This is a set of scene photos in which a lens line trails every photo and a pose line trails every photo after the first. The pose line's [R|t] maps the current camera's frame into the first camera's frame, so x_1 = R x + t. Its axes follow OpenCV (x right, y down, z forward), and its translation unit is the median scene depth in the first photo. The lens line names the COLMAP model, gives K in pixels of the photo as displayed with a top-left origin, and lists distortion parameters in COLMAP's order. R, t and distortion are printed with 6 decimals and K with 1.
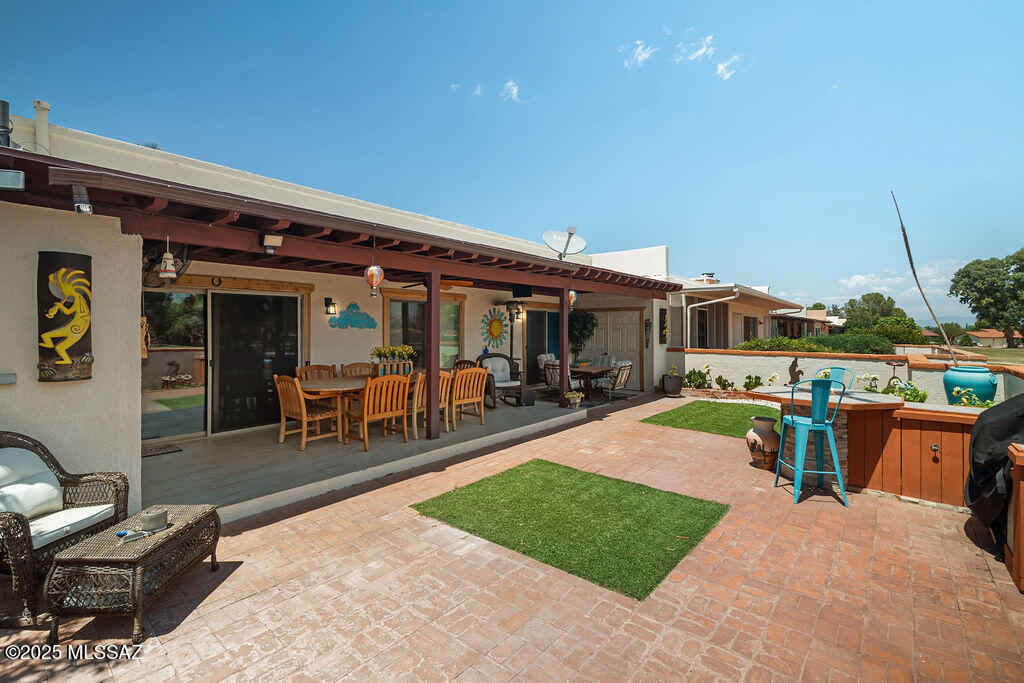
lens RADIAL K [[451.4, 0, 510.5], [0, 451.4, 333.6], [0, 0, 1]] dist [-0.000847, 0.000560]
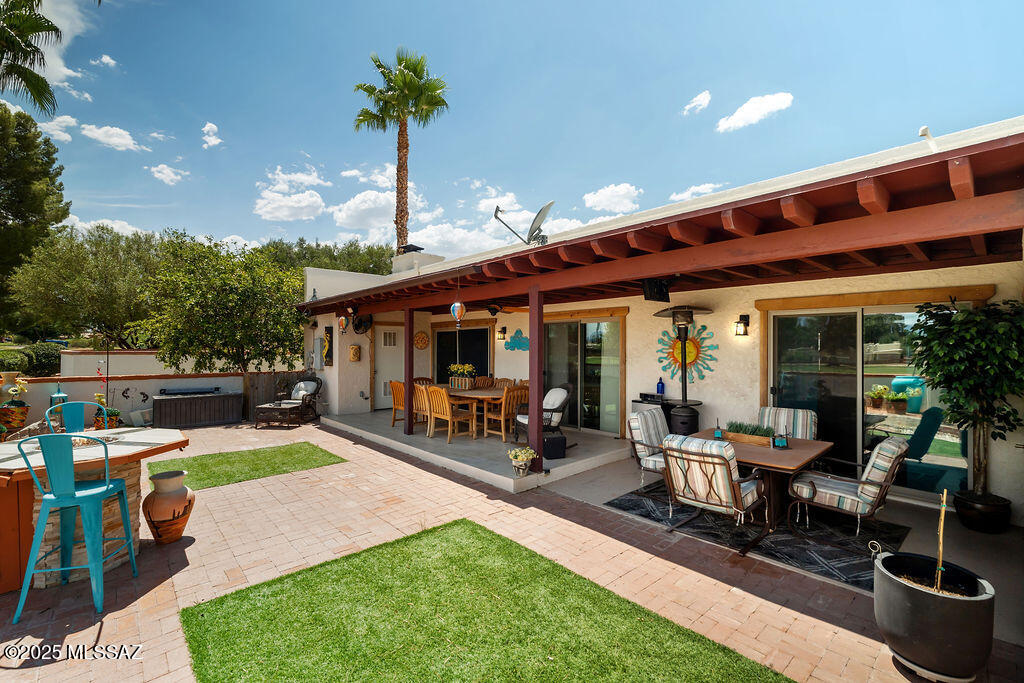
lens RADIAL K [[455.7, 0, 513.6], [0, 455.7, 361.4], [0, 0, 1]] dist [0.001128, -0.000151]
pose [[-0.134762, 0.024889, -0.990565, 1.075701], [-0.018655, 0.999444, 0.027650, -0.019722], [0.990702, 0.022205, -0.134223, 1.457444]]
